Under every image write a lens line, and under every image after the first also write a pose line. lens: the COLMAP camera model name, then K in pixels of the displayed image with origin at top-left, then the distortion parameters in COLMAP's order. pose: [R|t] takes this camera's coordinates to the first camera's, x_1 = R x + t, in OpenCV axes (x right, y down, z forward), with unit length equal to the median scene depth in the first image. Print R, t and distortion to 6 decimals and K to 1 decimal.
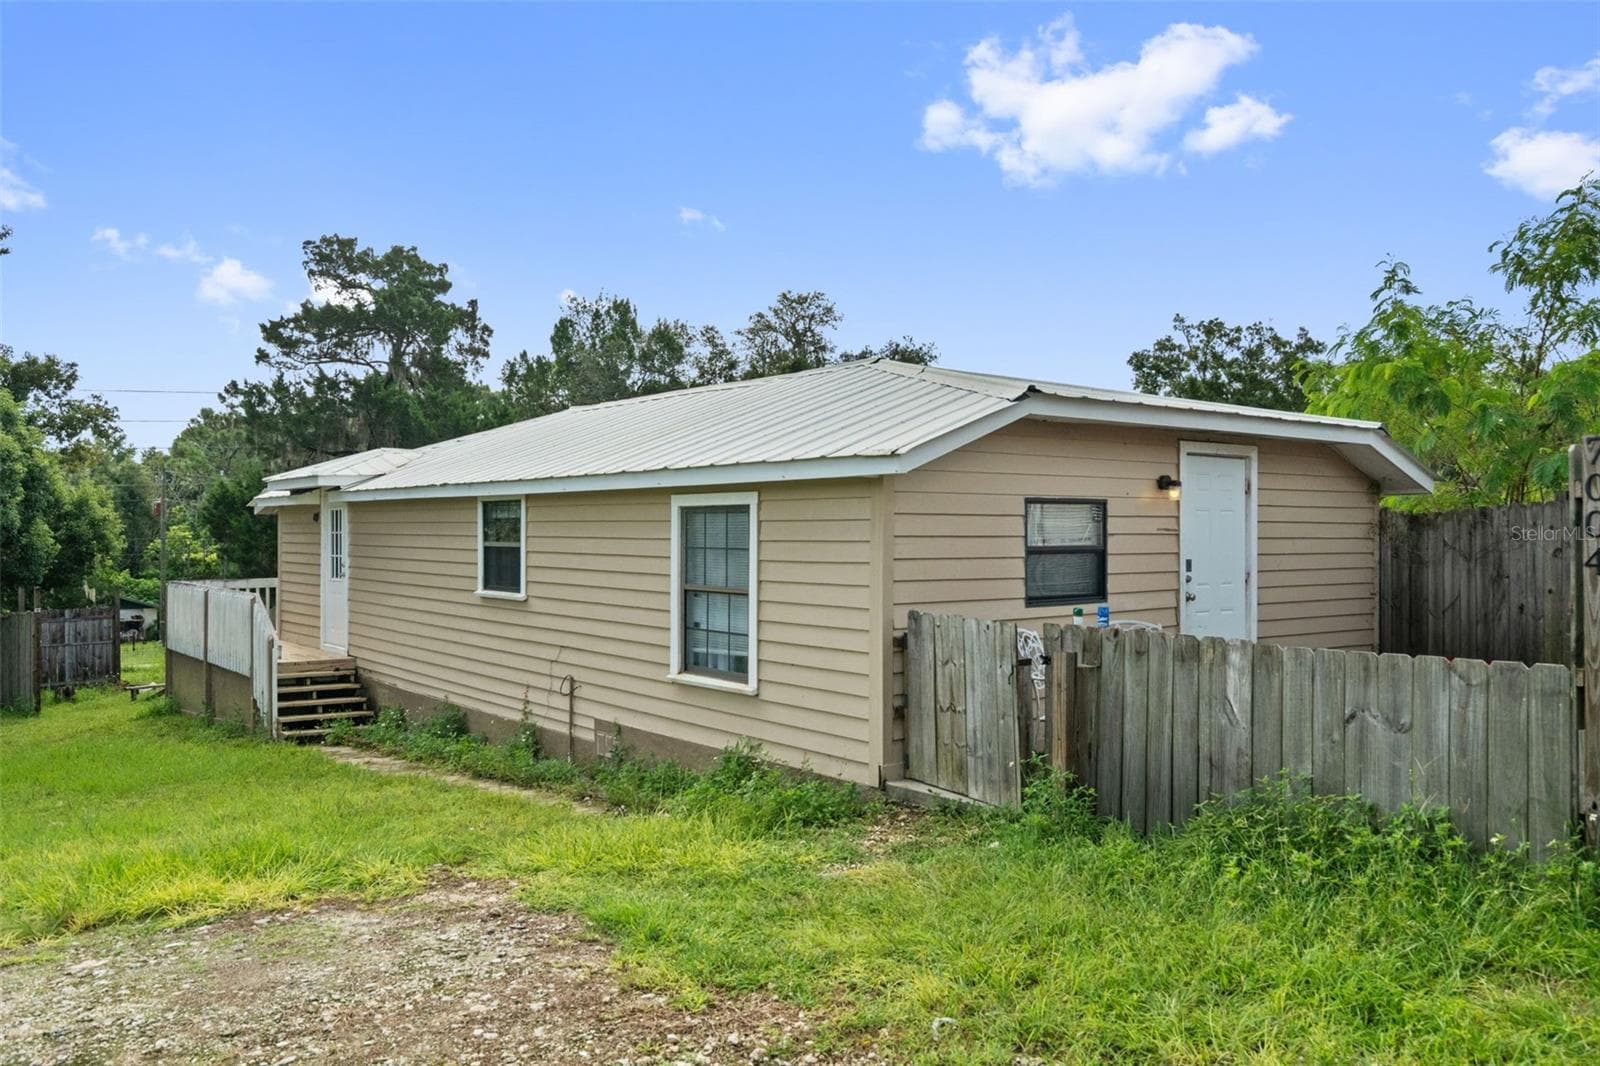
lens RADIAL K [[1193.9, 0, 800.0], [0, 1193.9, 533.0], [0, 0, 1]] dist [0.005175, 0.002207]
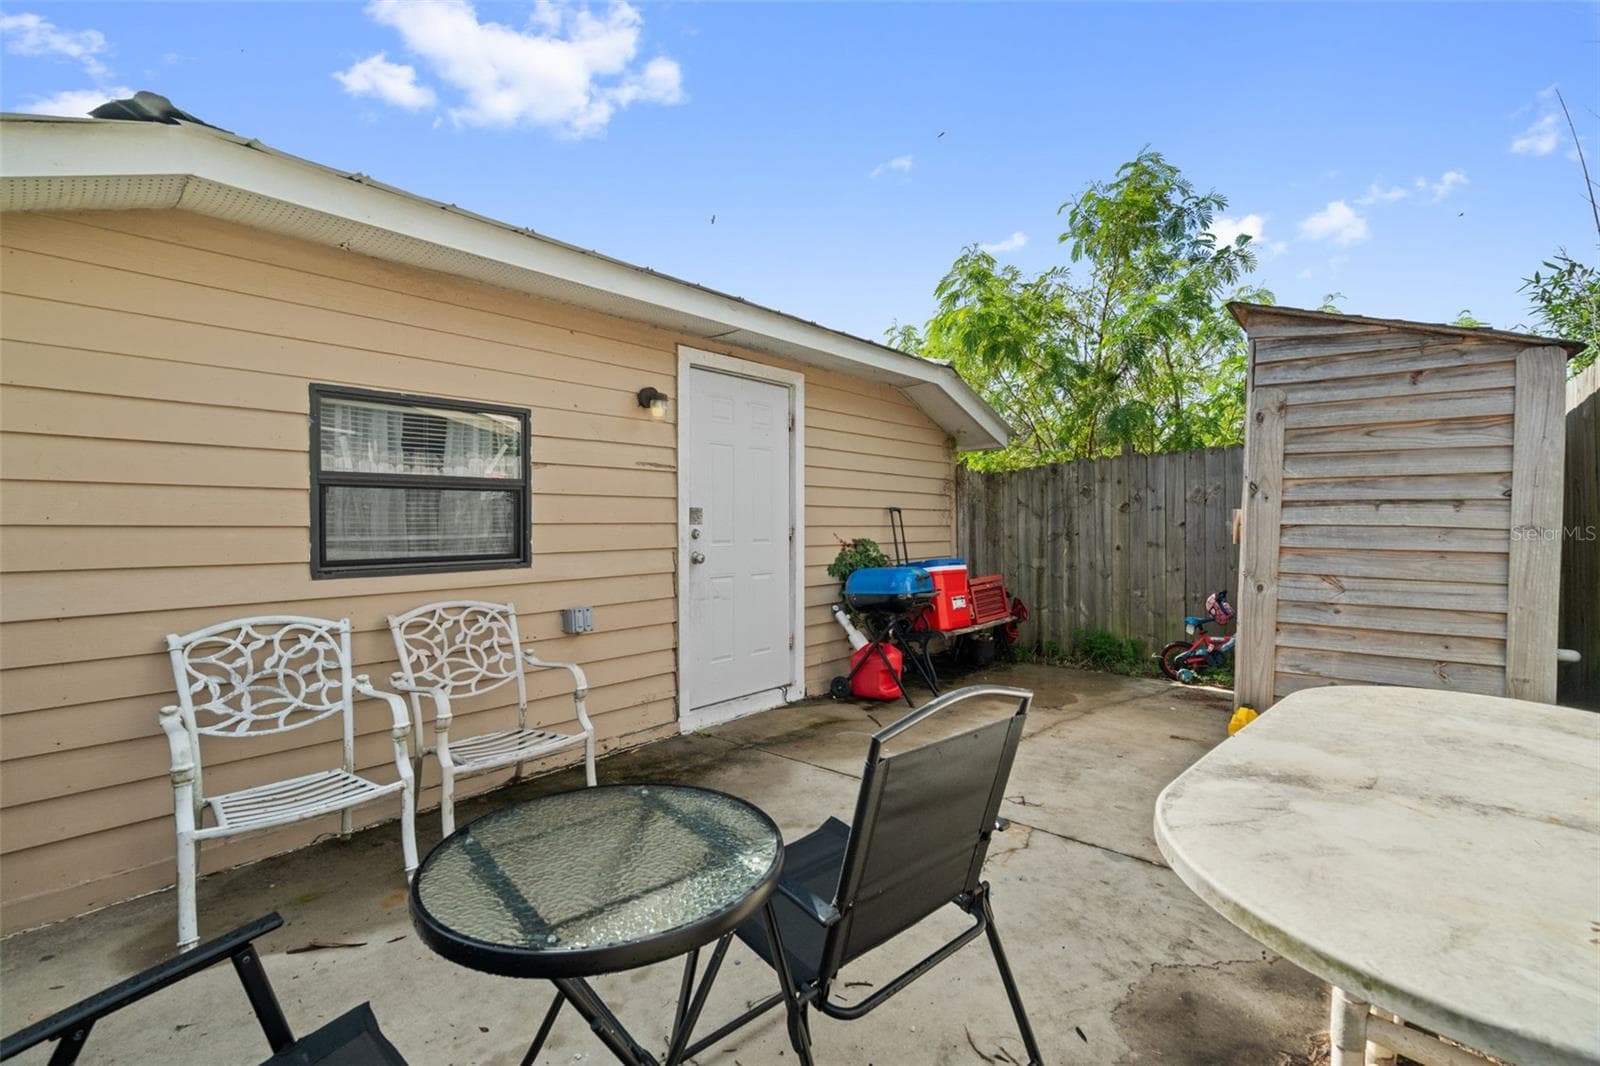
lens RADIAL K [[682.7, 0, 800.0], [0, 682.7, 533.0], [0, 0, 1]] dist [-0.006288, 0.000286]
pose [[0.985180, -0.005154, 0.171446, 0.073830], [0.002912, 0.999907, 0.013326, 0.007583], [-0.171498, -0.012630, 0.985103, 0.132598]]
